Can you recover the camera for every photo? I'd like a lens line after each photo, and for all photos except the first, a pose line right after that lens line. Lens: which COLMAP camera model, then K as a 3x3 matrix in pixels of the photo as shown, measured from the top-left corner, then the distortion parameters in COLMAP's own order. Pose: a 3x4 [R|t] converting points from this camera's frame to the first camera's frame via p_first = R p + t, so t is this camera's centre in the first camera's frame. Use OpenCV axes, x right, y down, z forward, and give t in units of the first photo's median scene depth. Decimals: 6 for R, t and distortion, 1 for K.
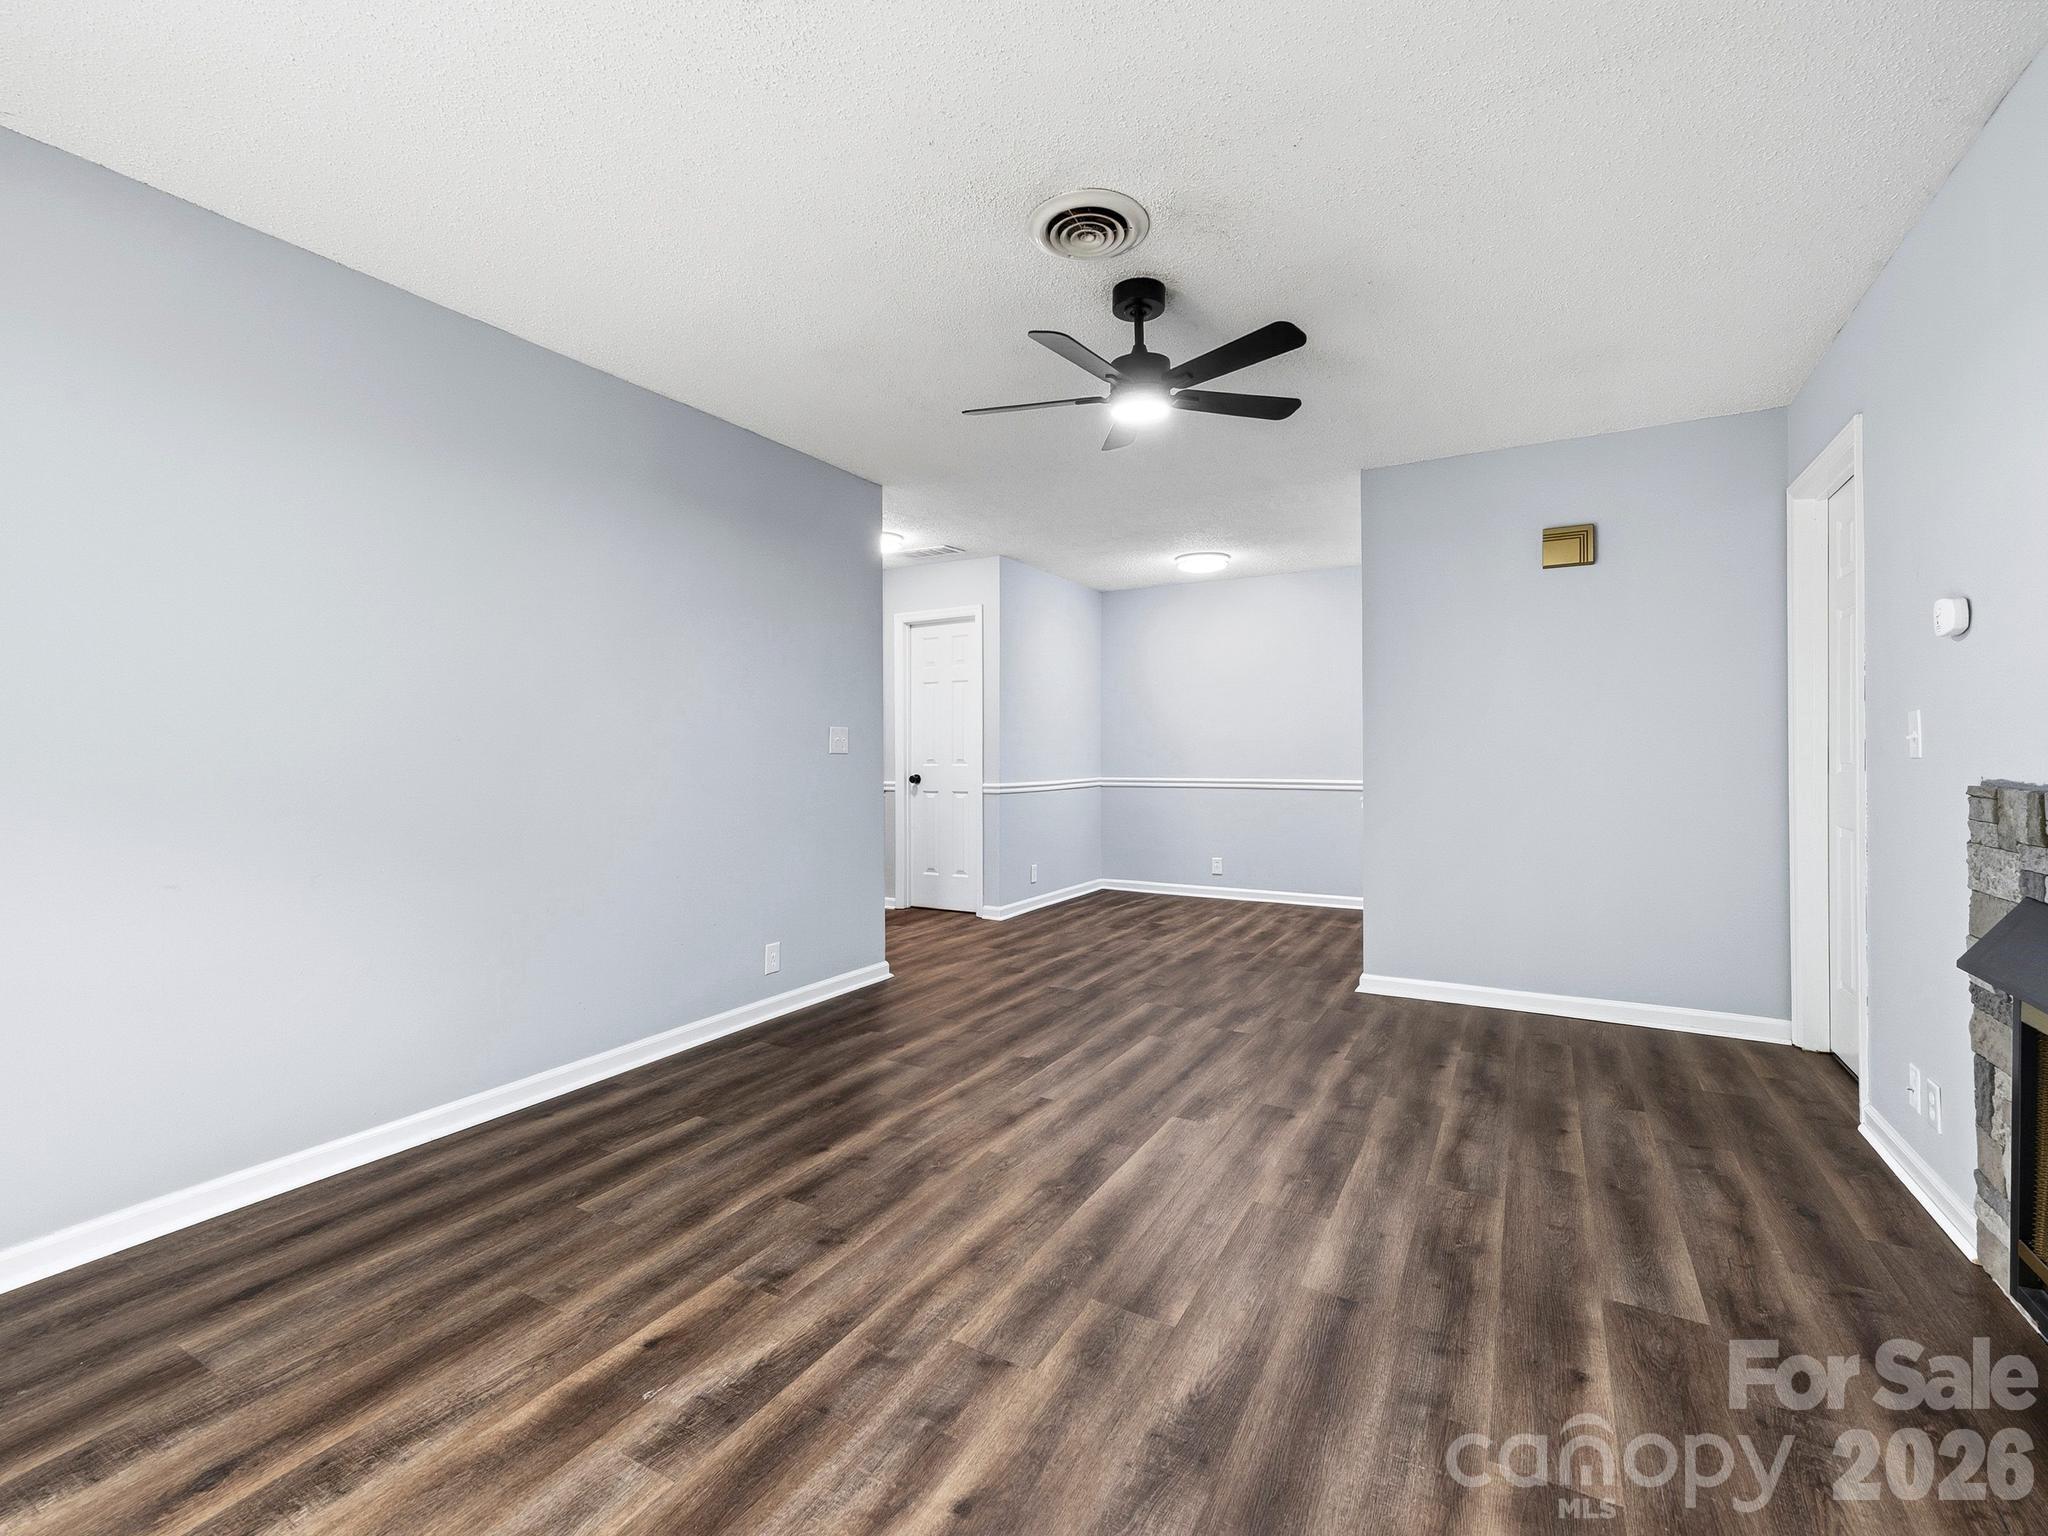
lens RADIAL K [[924.1, 0, 990.3], [0, 924.1, 763.3], [0, 0, 1]] dist [0.007519, -0.000345]
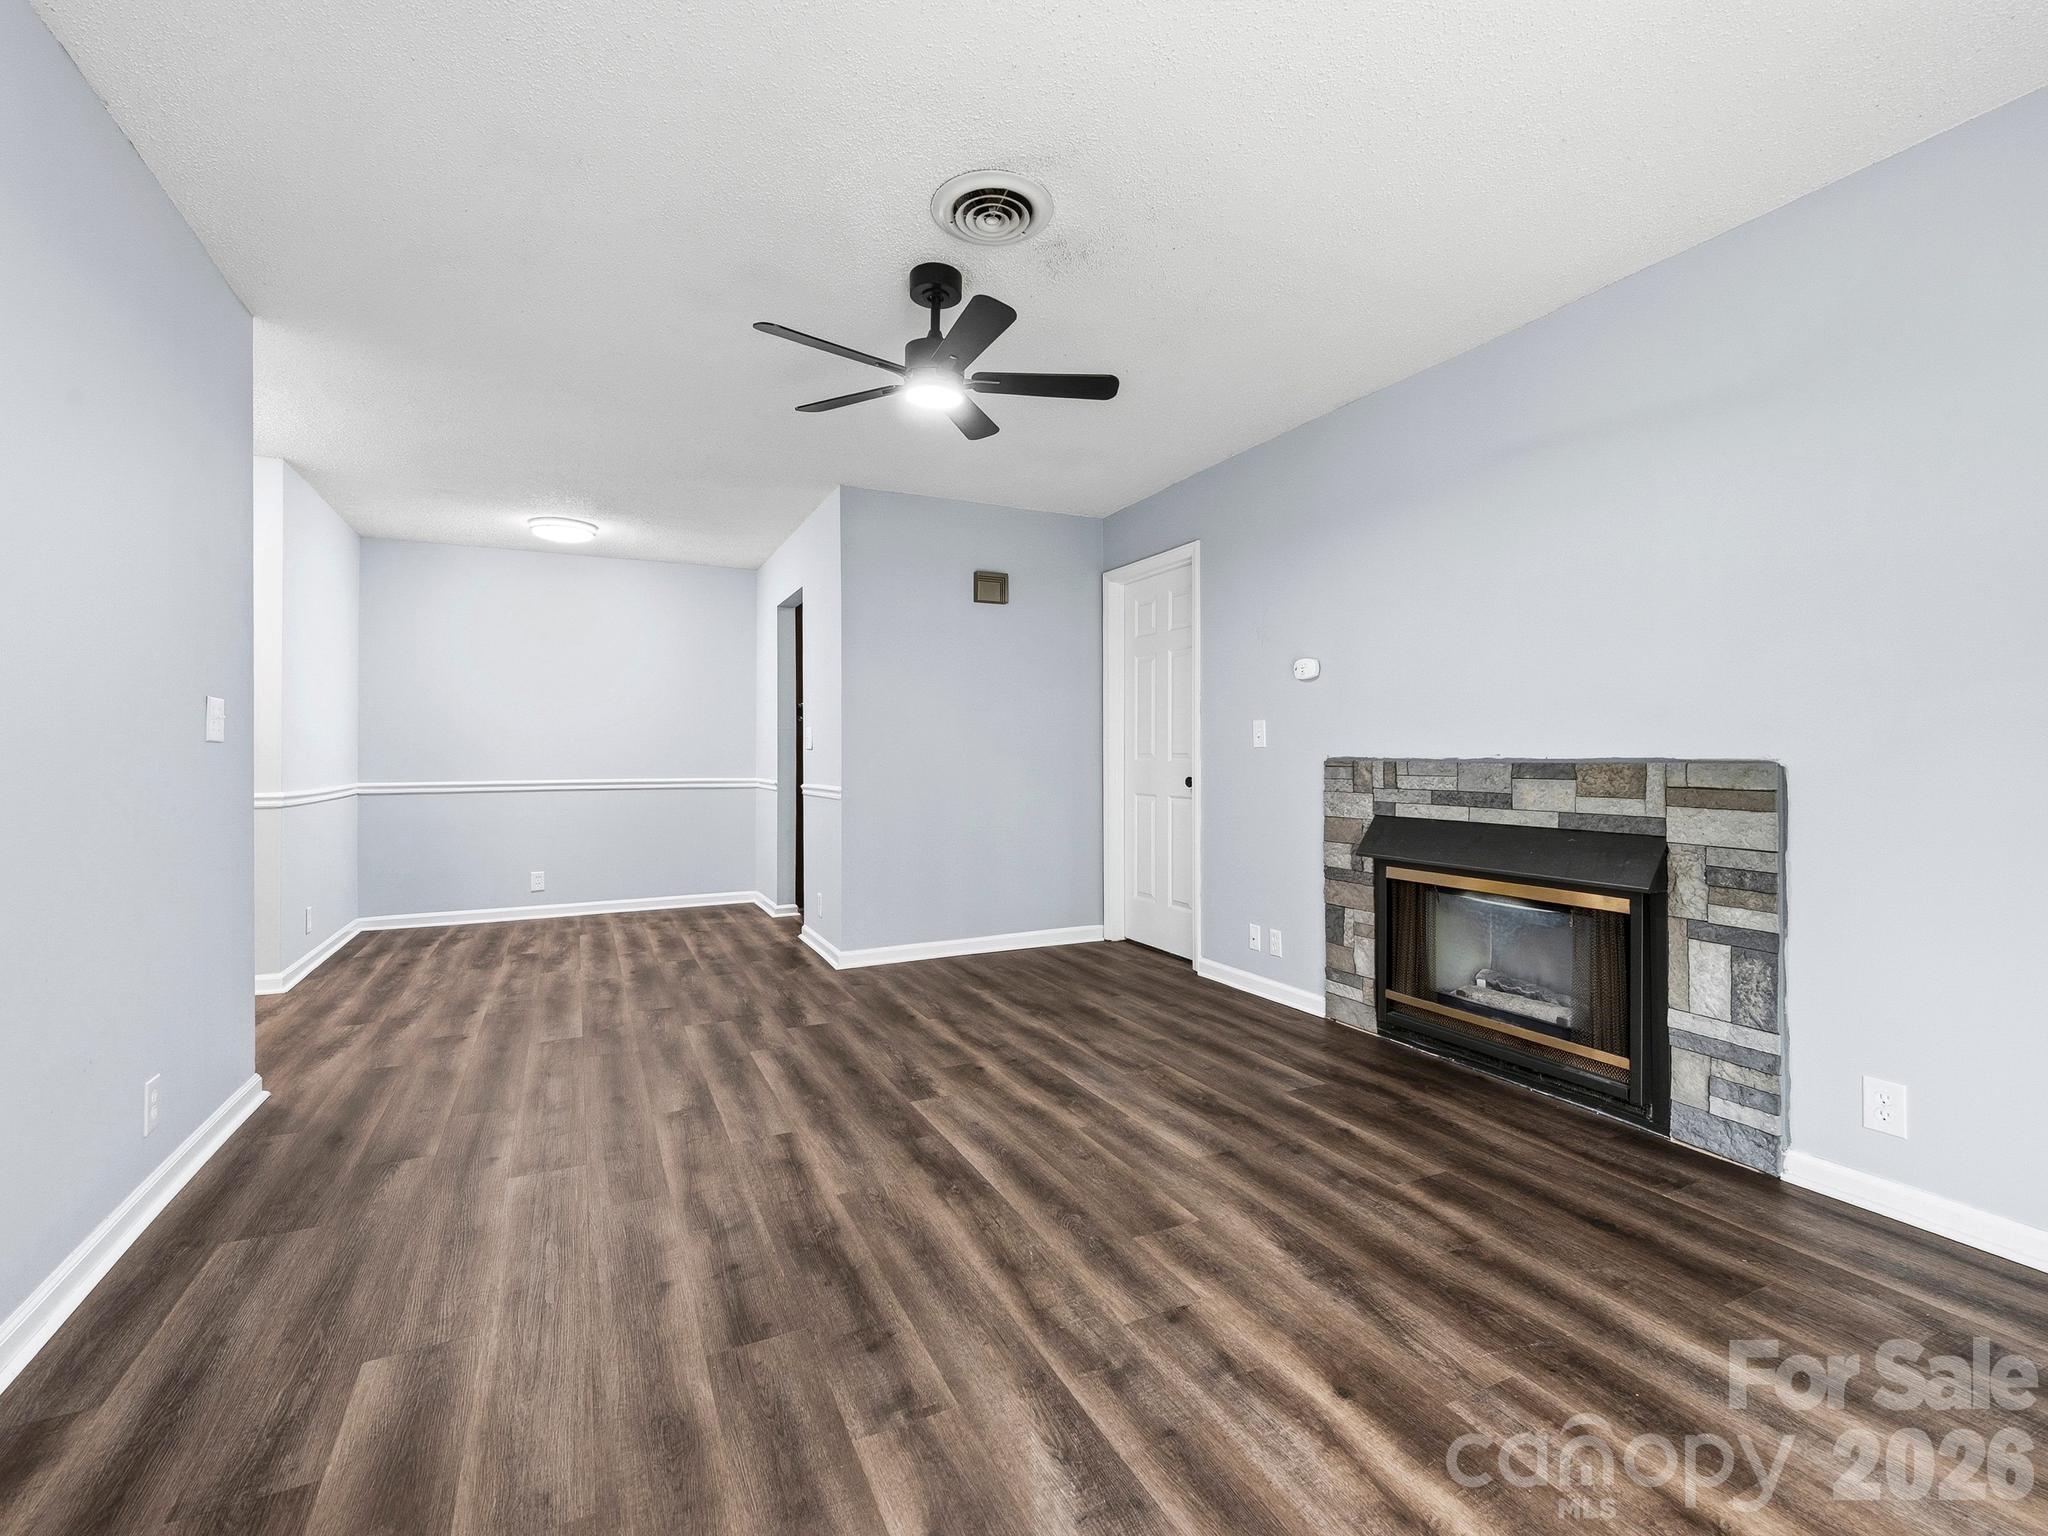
lens RADIAL K [[928.7, 0, 1024.0], [0, 928.7, 768.0], [0, 0, 1]] dist [0.016006, -0.000392]
pose [[0.551681, -0.014198, 0.833935, -0.639458], [0.014393, 0.999868, 0.007502, 0.012641], [-0.833931, 0.007865, 0.551812, 0.368678]]
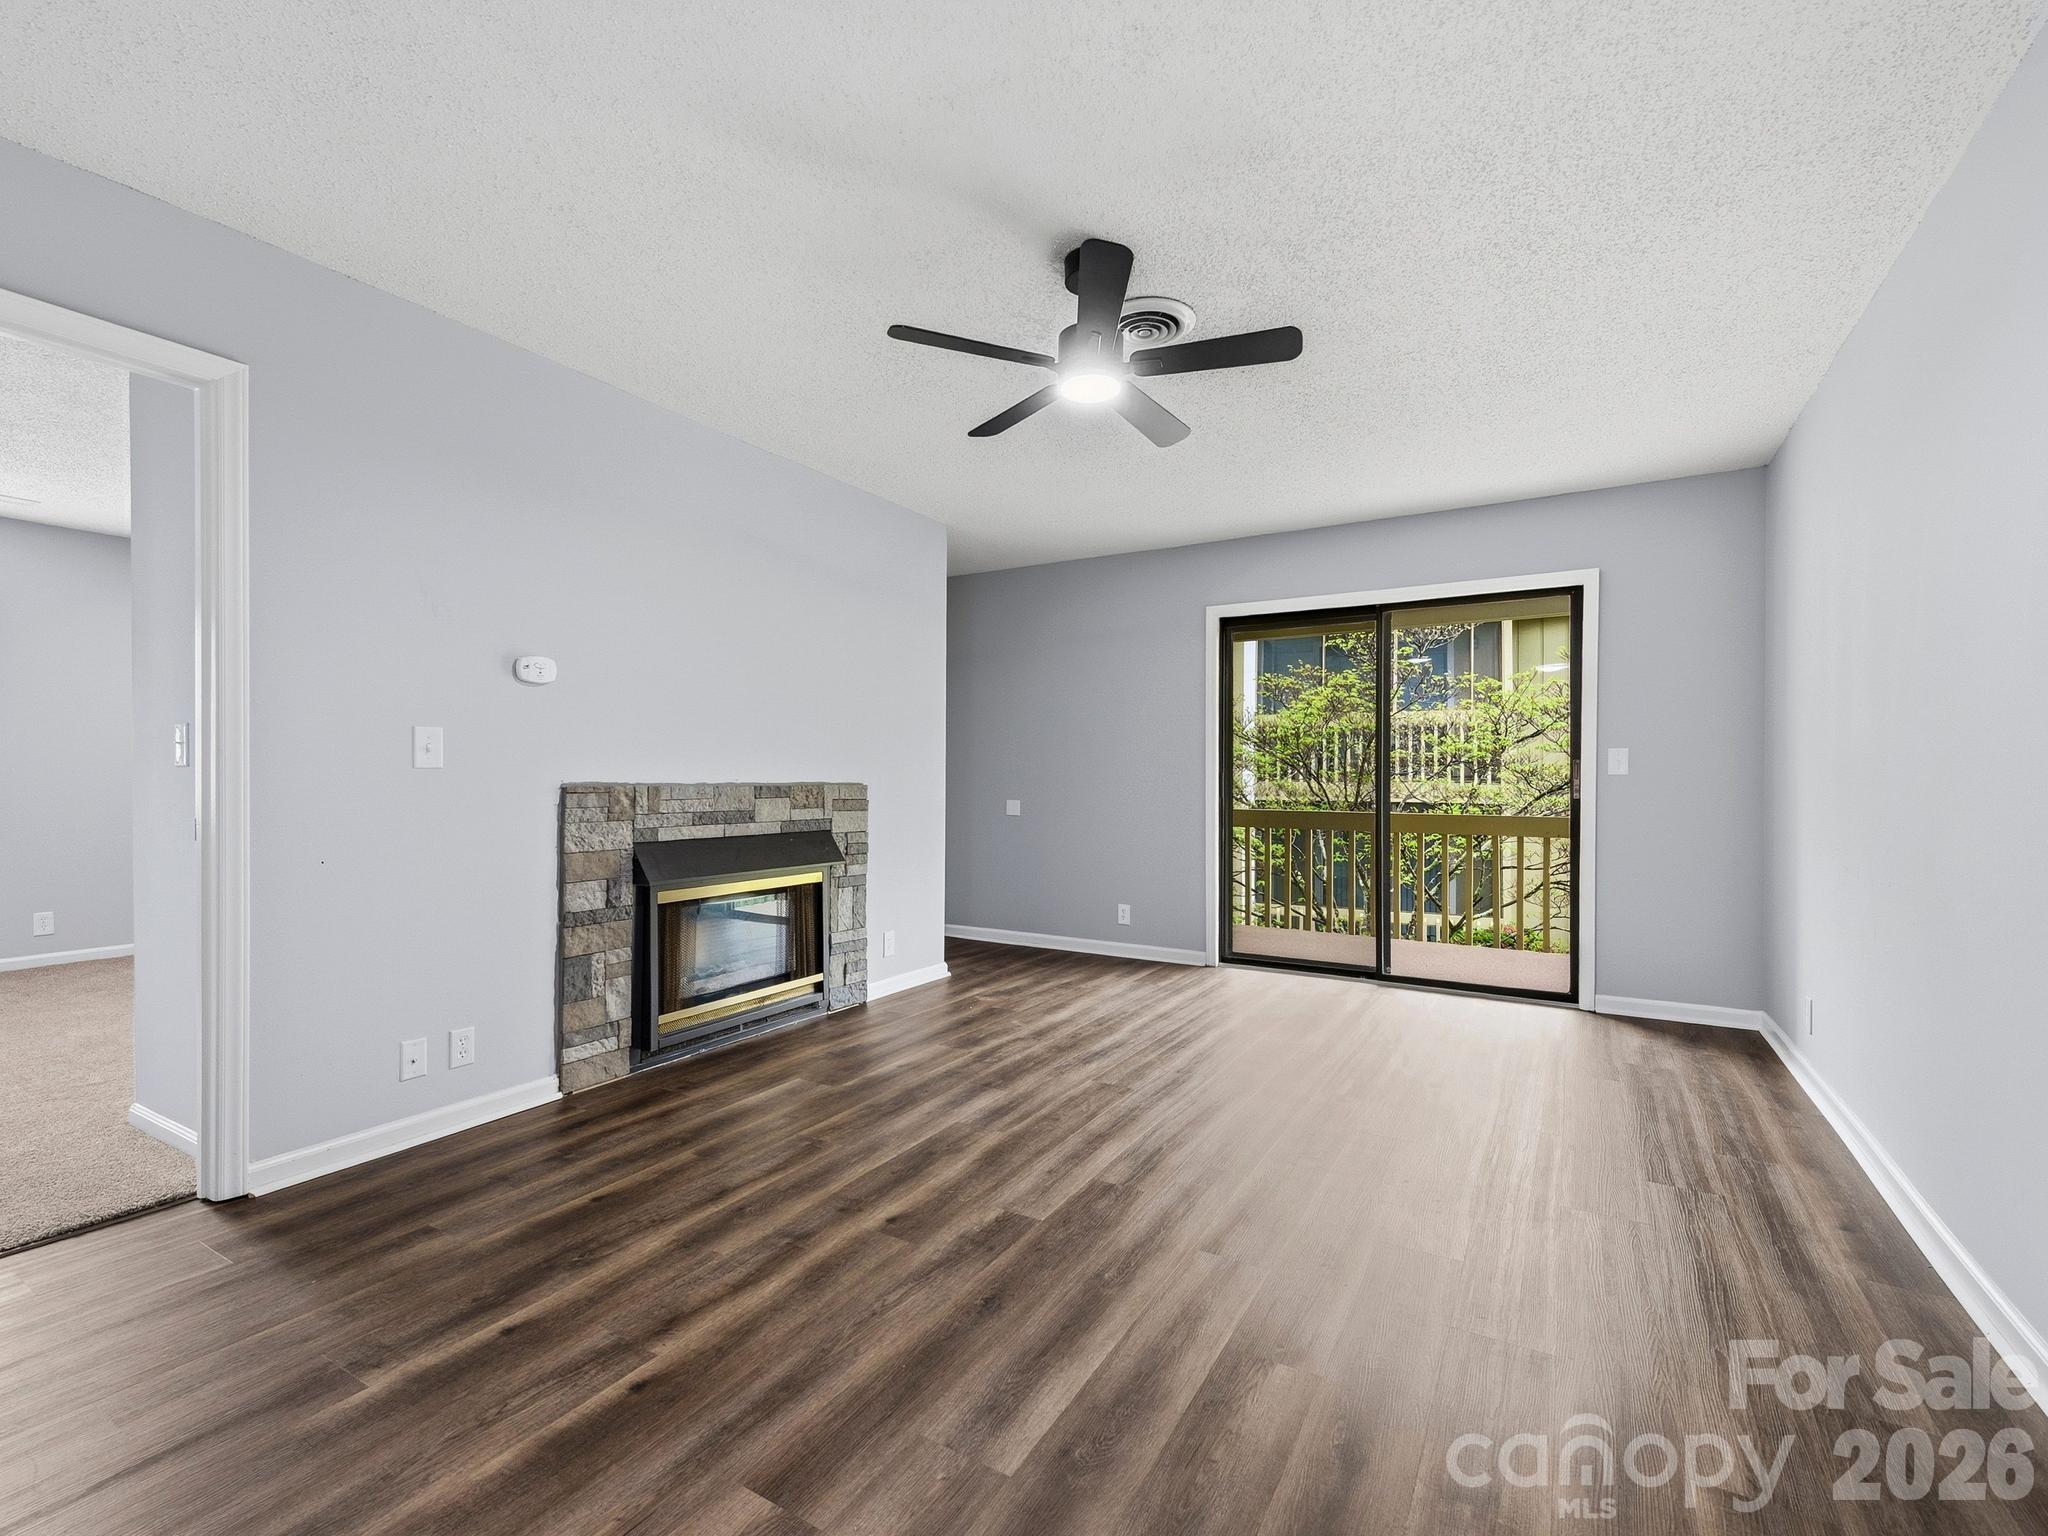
lens RADIAL K [[928.7, 0, 1024.0], [0, 928.7, 768.0], [0, 0, 1]] dist [0.016006, -0.000392]
pose [[-0.999974, -0.002672, -0.006724, 0.240857], [-0.002675, 0.999996, 0.000454, -0.007317], [0.006723, 0.000472, -0.999977, 1.993272]]
